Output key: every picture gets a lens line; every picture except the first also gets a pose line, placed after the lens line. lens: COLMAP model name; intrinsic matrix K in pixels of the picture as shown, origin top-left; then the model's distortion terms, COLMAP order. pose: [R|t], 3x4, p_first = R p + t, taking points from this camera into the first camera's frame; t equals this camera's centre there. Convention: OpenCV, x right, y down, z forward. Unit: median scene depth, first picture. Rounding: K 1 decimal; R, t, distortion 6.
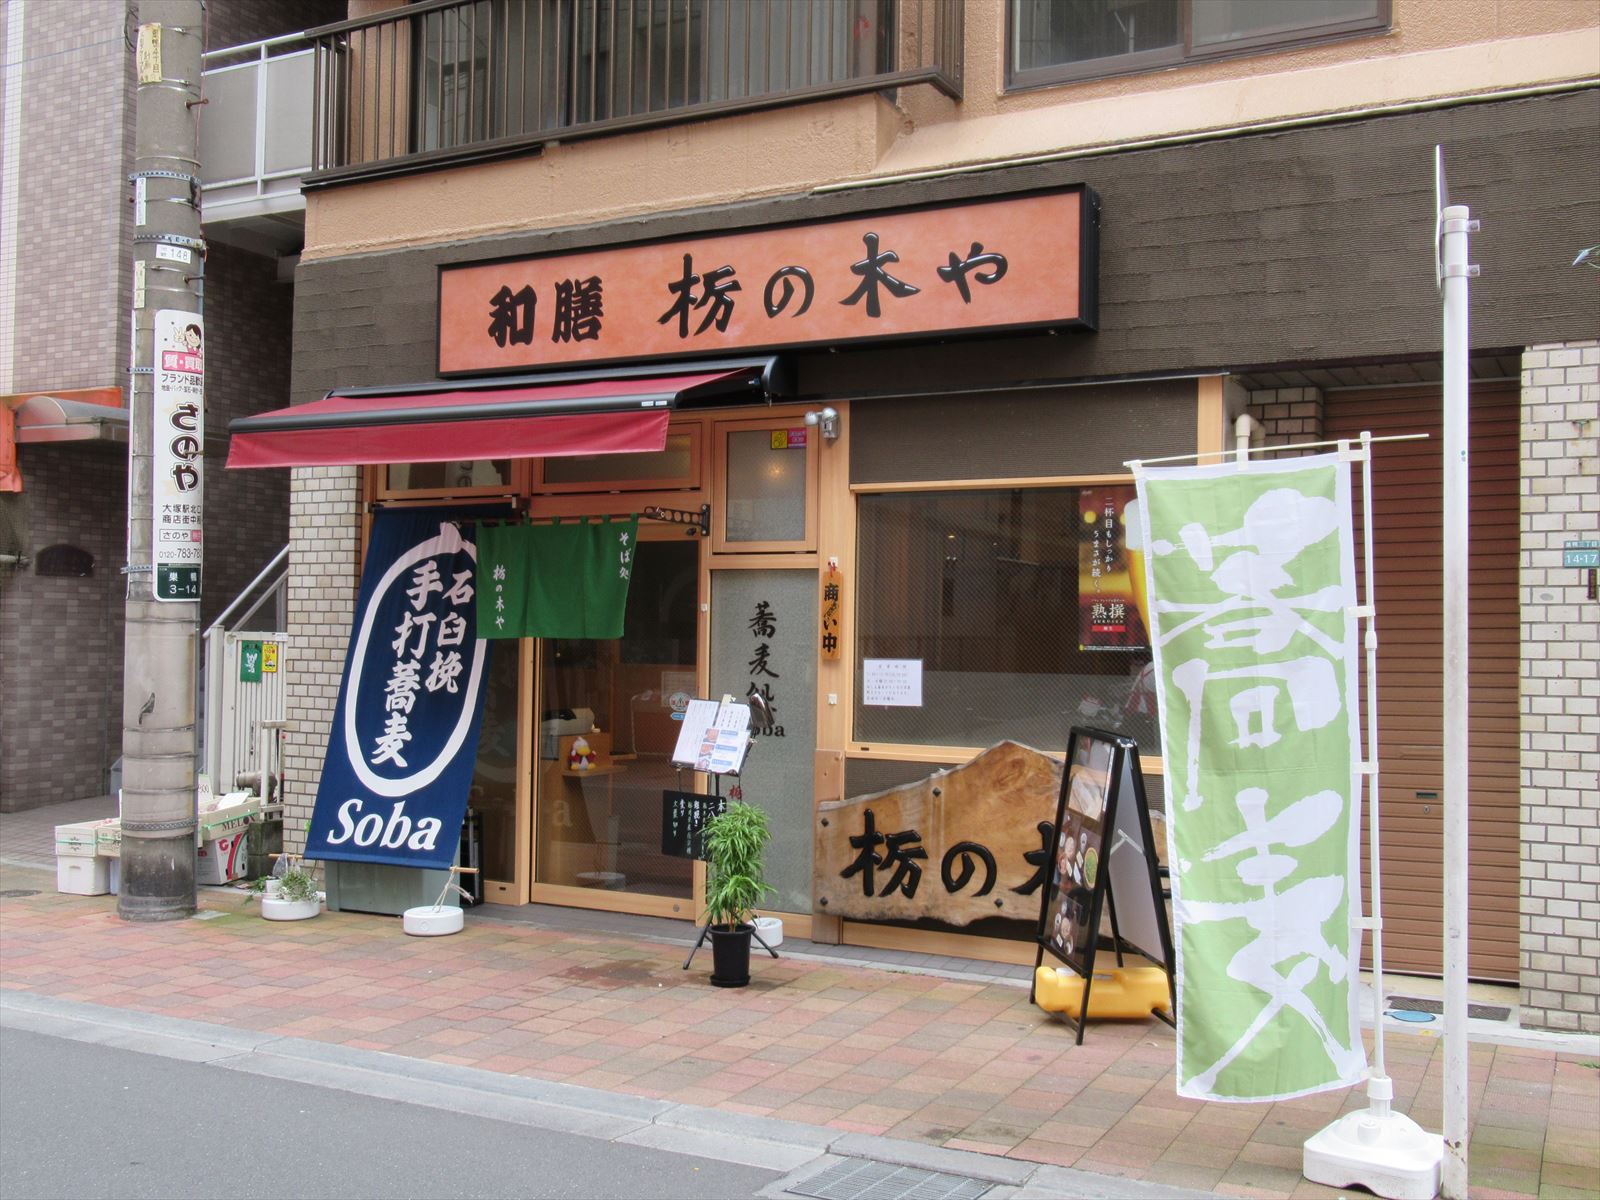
lens RADIAL K [[1604.1, 0, 800.0], [0, 1604.1, 600.0], [0, 0, 1]] dist [0.000637, -0.000827]
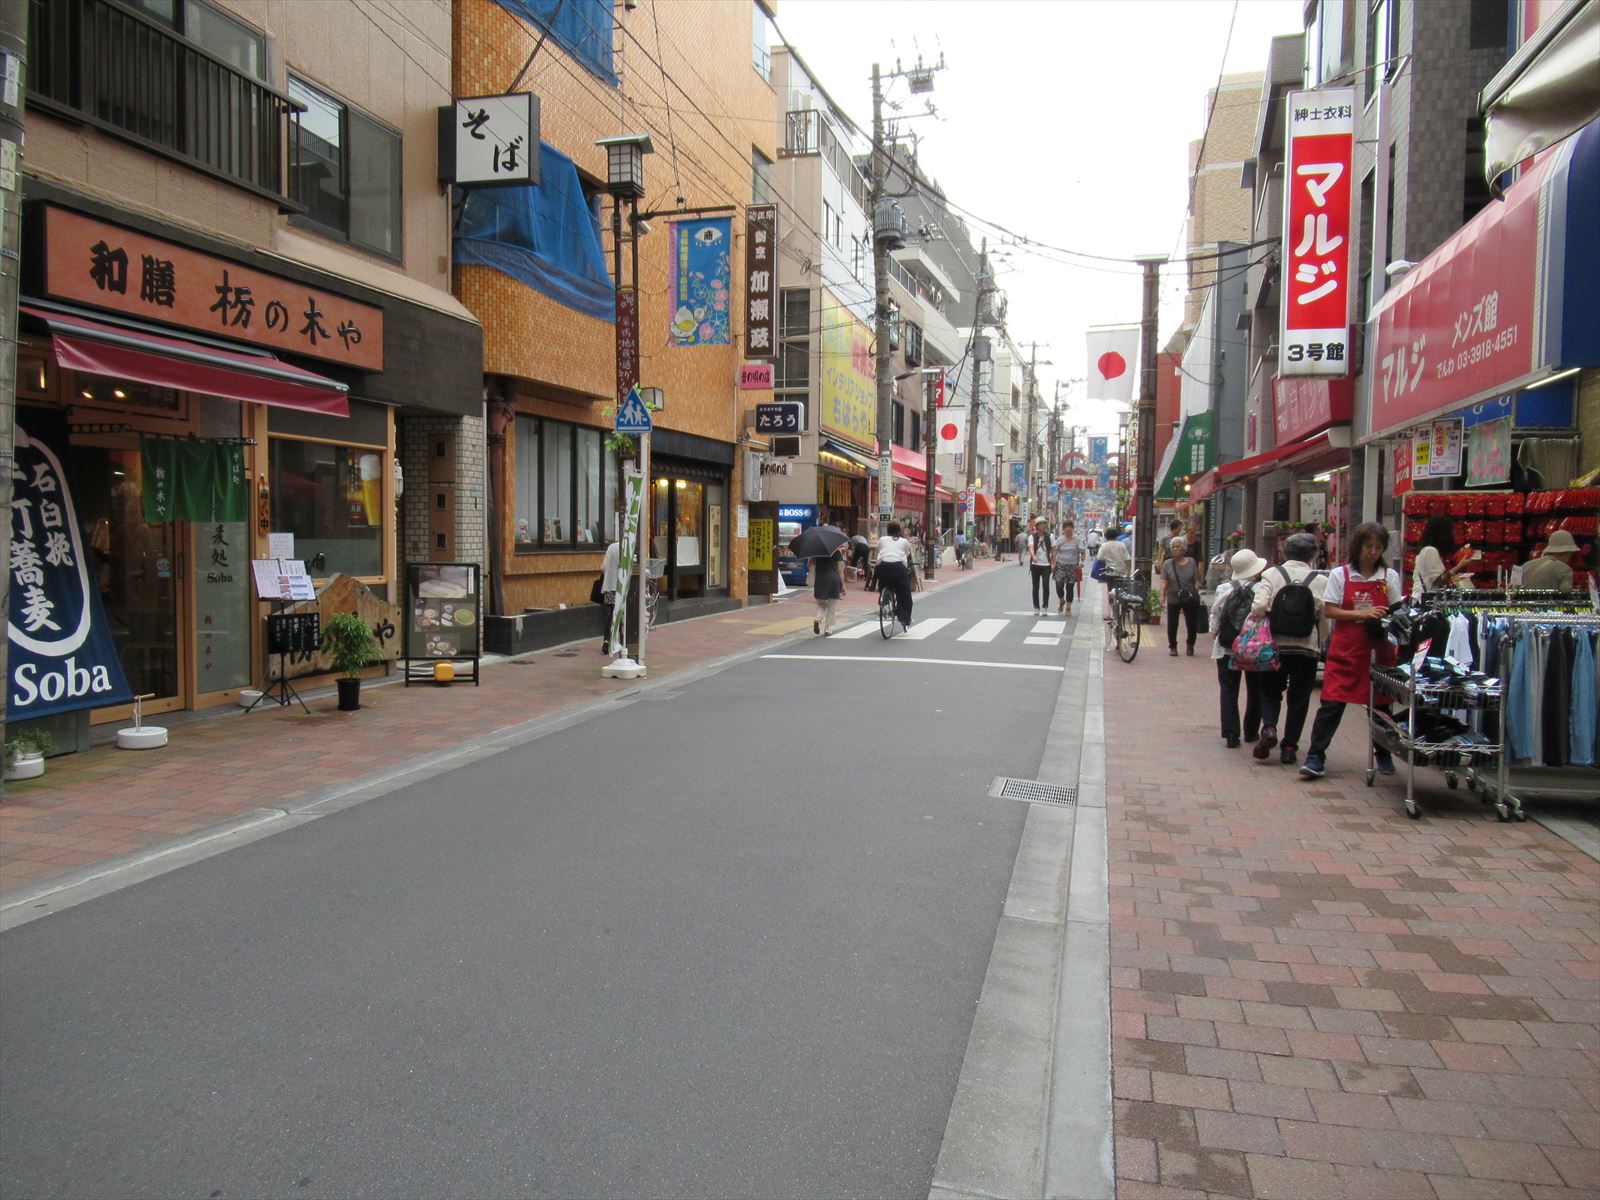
lens RADIAL K [[1176.1, 0, 800.0], [0, 1176.1, 600.0], [0, 0, 1]] dist [-0.003116, -0.001690]
pose [[-0.234352, -0.068402, 0.969742, -1.266990], [-0.036634, 0.997434, 0.061502, 0.008988], [-0.971461, -0.021112, -0.236257, 0.702819]]
